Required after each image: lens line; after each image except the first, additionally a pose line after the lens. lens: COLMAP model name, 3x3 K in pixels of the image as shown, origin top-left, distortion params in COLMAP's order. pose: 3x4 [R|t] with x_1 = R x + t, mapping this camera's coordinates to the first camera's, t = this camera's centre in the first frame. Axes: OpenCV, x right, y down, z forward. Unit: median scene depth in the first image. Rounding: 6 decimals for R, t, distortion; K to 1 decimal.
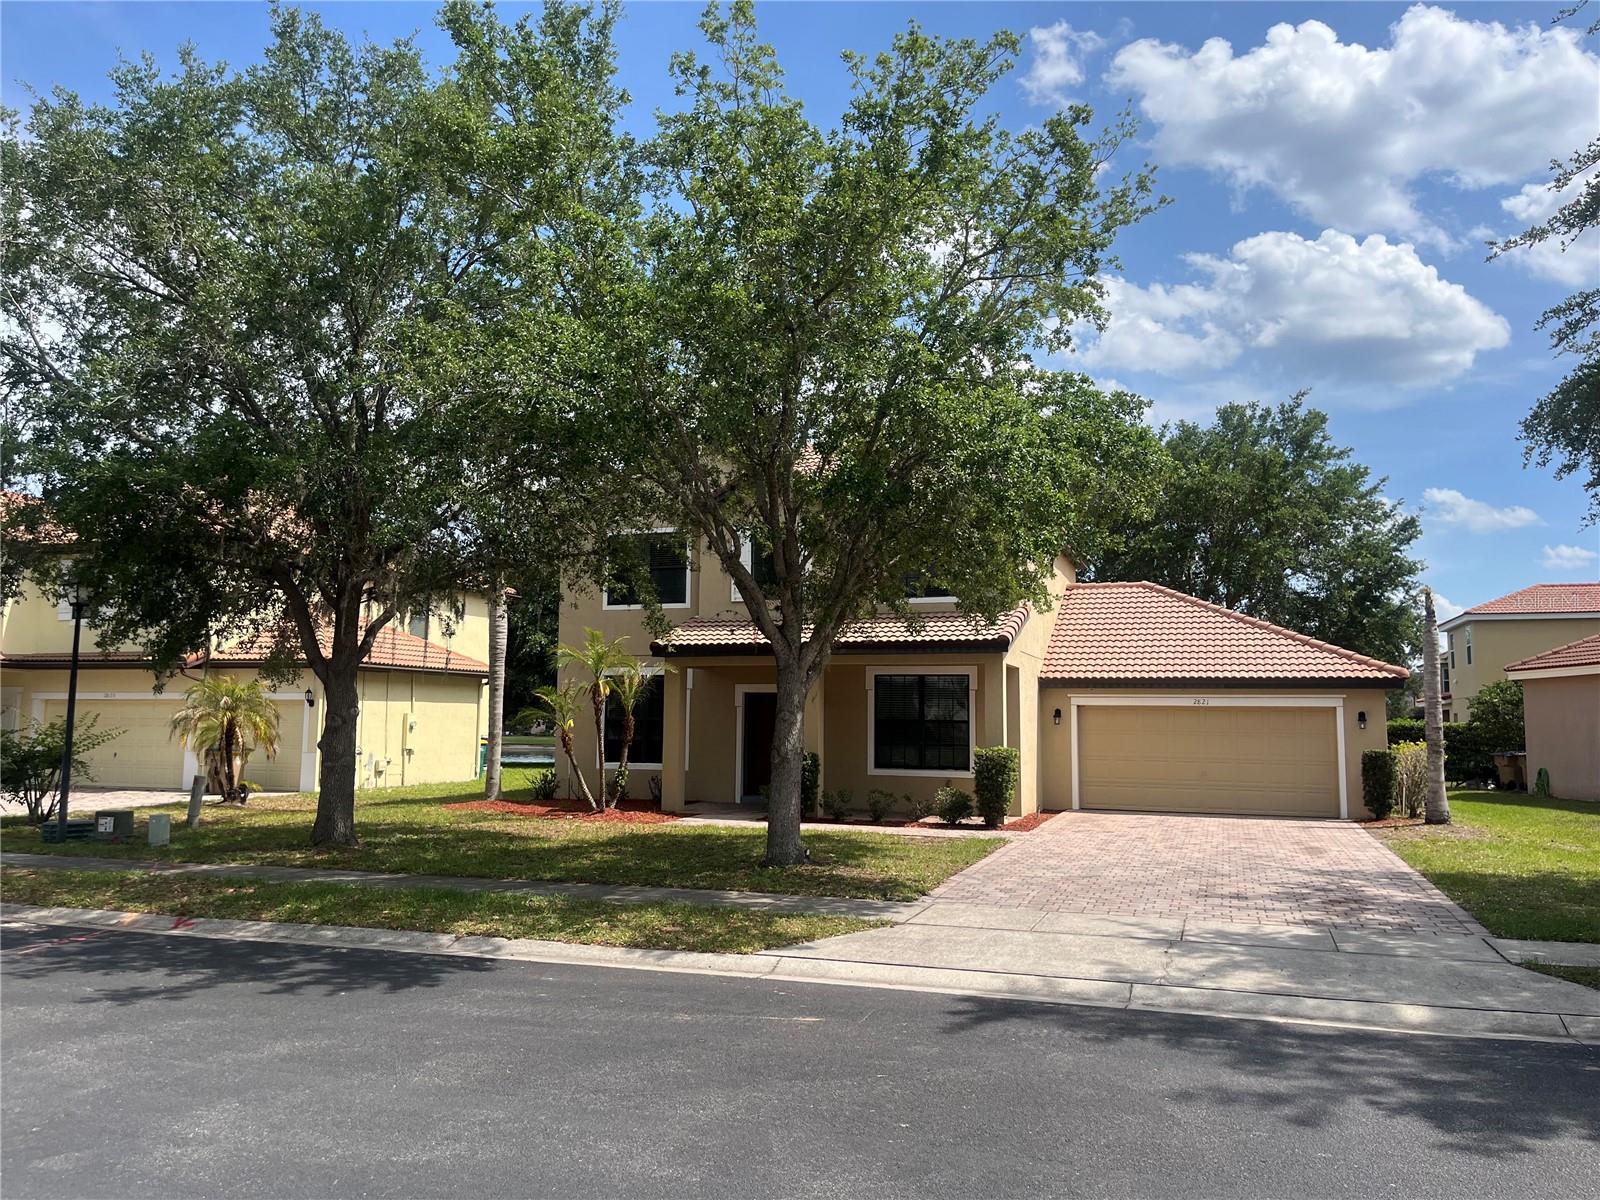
lens RADIAL K [[1217.6, 0, 800.0], [0, 1217.6, 600.0], [0, 0, 1]] dist [0.081874, -0.132078]
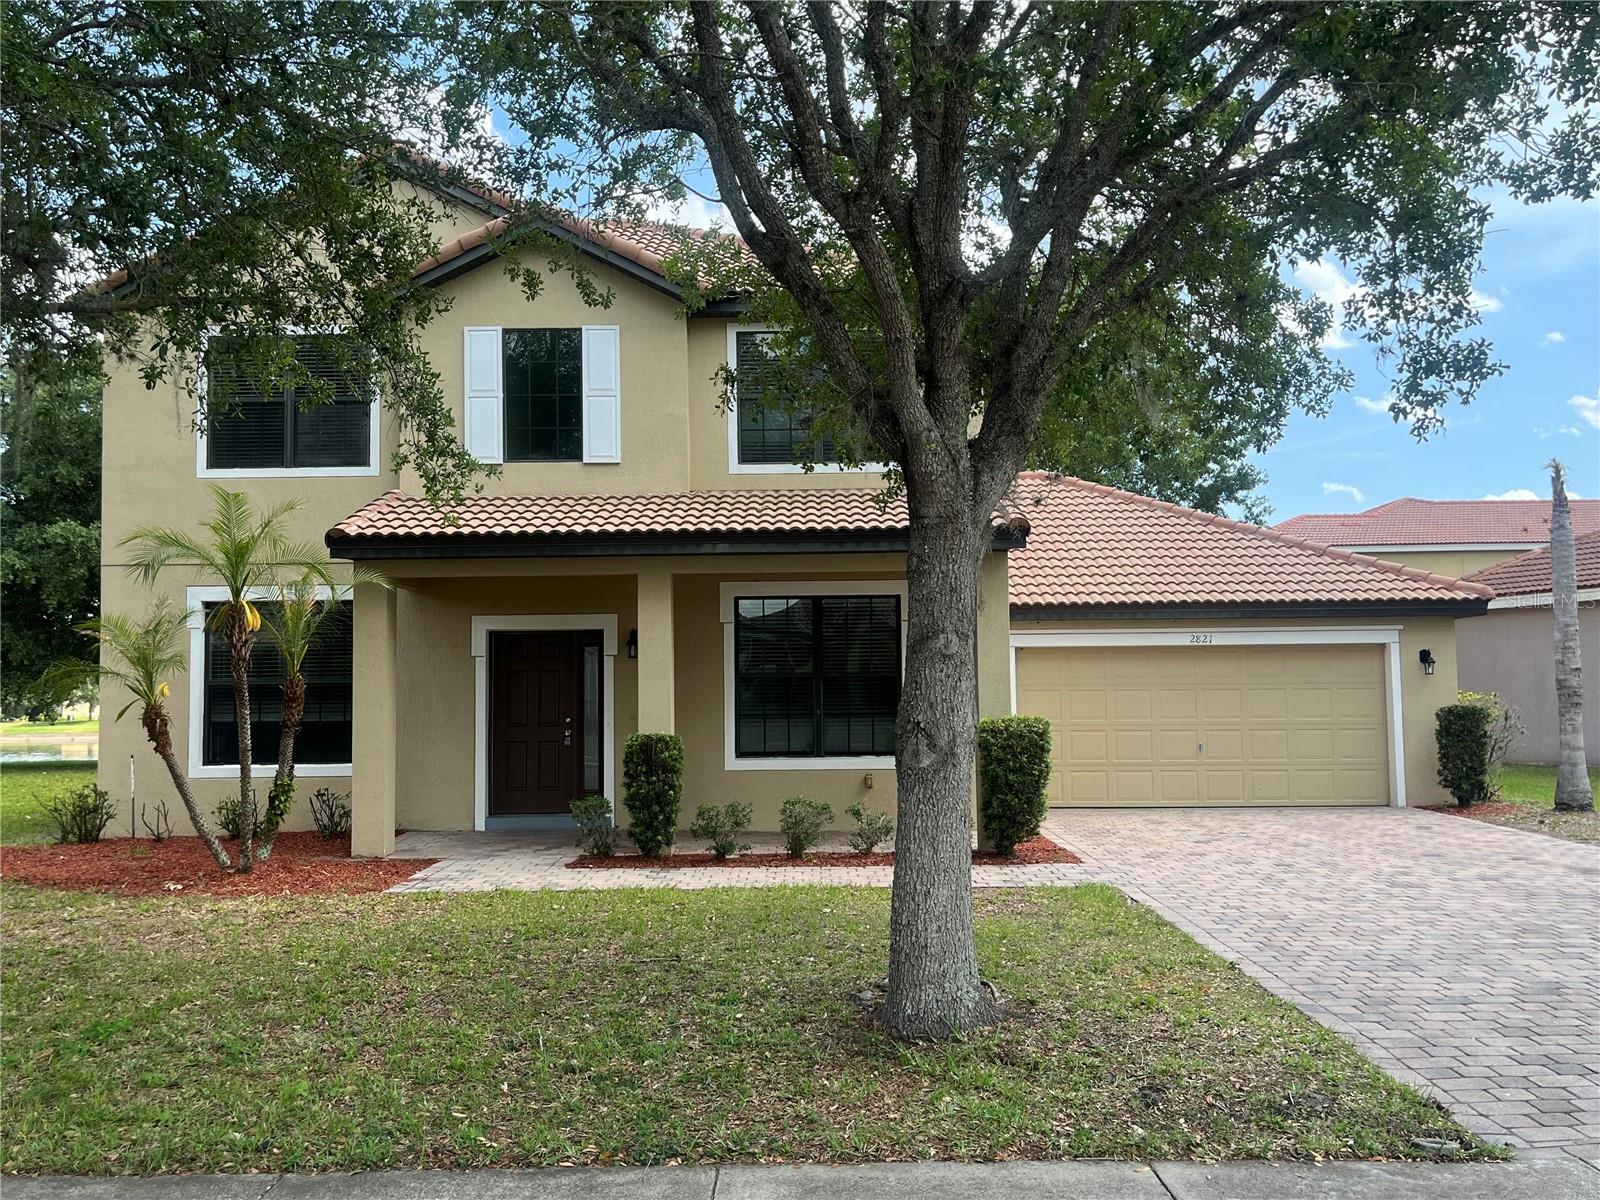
lens RADIAL K [[1391.0, 0, 796.3], [0, 1391.0, 606.3], [0, 0, 1]] dist [0.073965, -0.082422]
pose [[0.946512, -0.000516, 0.322668, -0.127978], [-0.011936, 0.999258, 0.036611, 0.043612], [-0.322448, -0.038505, 0.945804, 0.387574]]
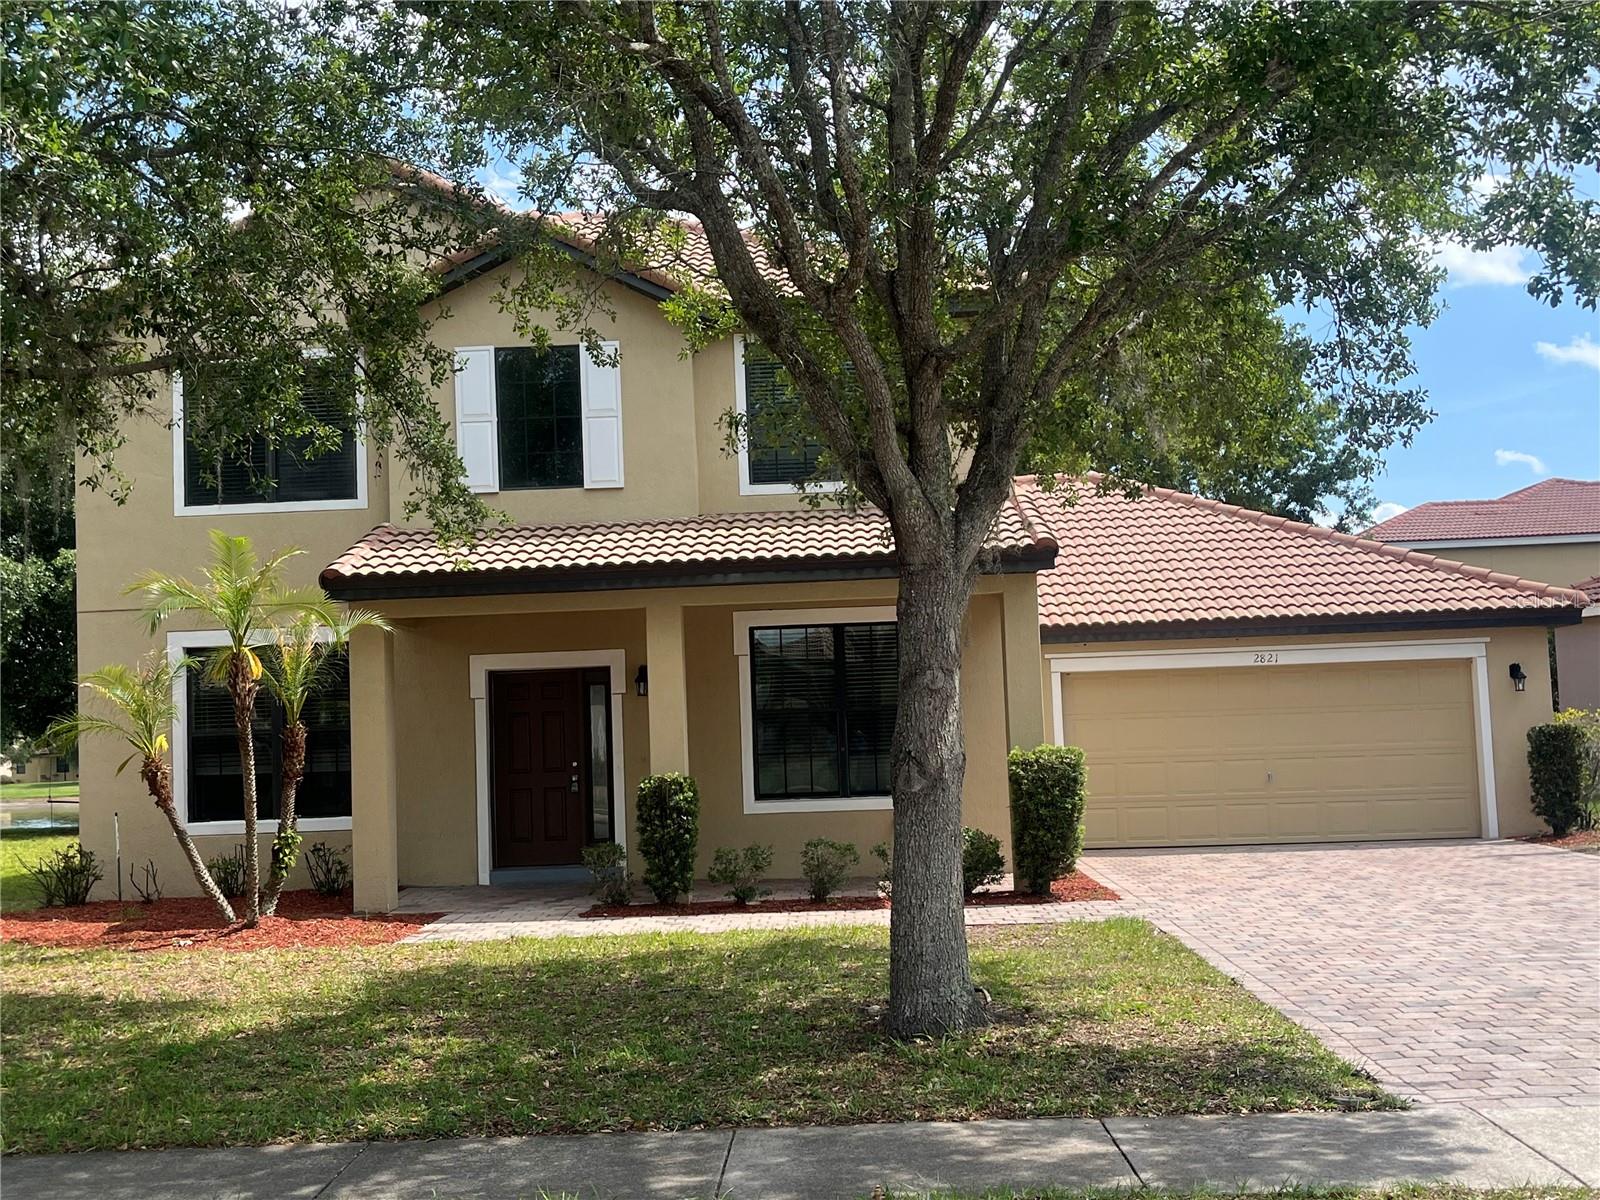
lens RADIAL K [[1723.3, 0, 800.0], [0, 1723.3, 600.0], [0, 0, 1]] dist [0.056307, -0.015150]
pose [[0.952686, -0.021783, 0.303175, -0.152601], [0.015548, 0.999615, 0.022963, 0.034209], [-0.303558, -0.017162, 0.952658, 0.287312]]
